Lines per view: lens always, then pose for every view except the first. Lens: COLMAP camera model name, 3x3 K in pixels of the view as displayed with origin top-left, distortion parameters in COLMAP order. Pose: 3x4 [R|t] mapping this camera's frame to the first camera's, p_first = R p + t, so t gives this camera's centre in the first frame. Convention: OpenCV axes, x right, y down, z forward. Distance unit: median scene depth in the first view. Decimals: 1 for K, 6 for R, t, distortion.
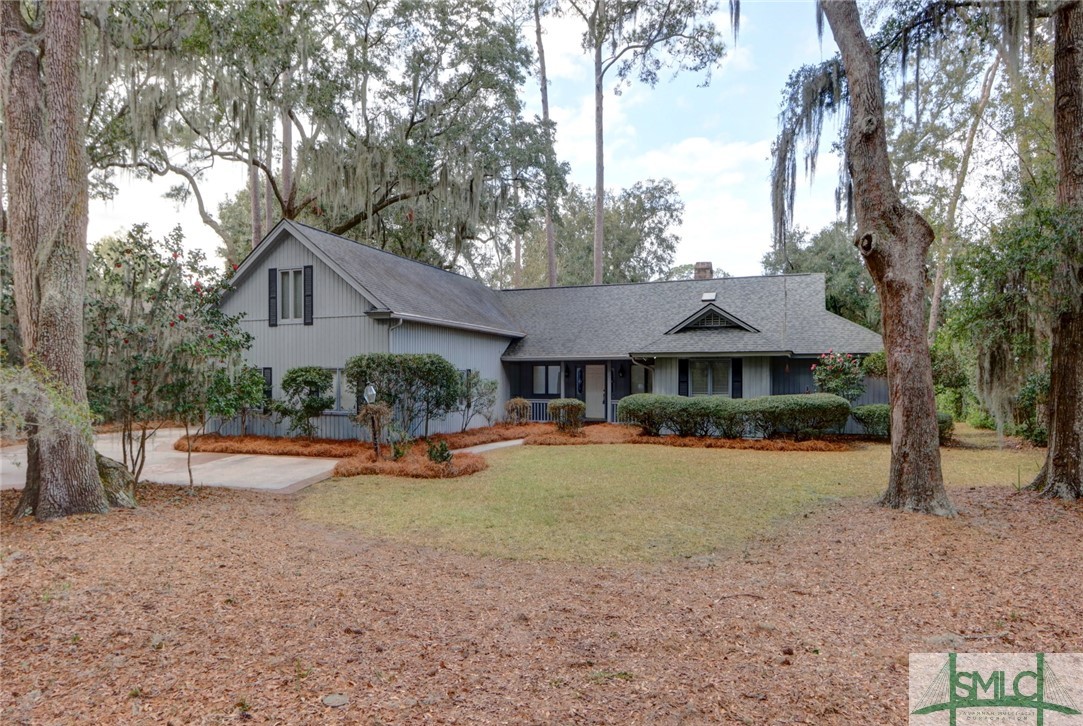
lens RADIAL K [[686.5, 0, 541.5], [0, 686.5, 363.0], [0, 0, 1]] dist [0.002872, -0.000686]
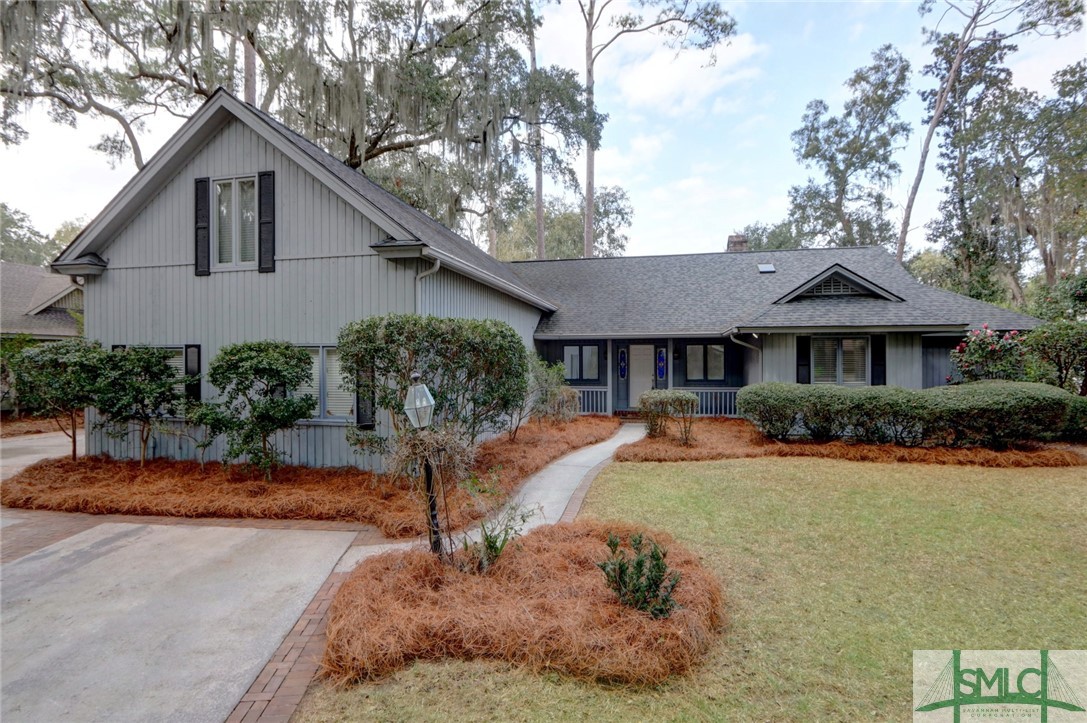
lens RADIAL K [[502.6, 0, 566.7], [0, 502.6, 352.3], [0, 0, 1]] dist [-0.002805, 0.000126]
pose [[0.982624, 0.000263, 0.185610, -0.160008], [-0.001800, 0.999965, 0.008112, 0.009057], [-0.185601, -0.008305, 0.982590, 0.508200]]
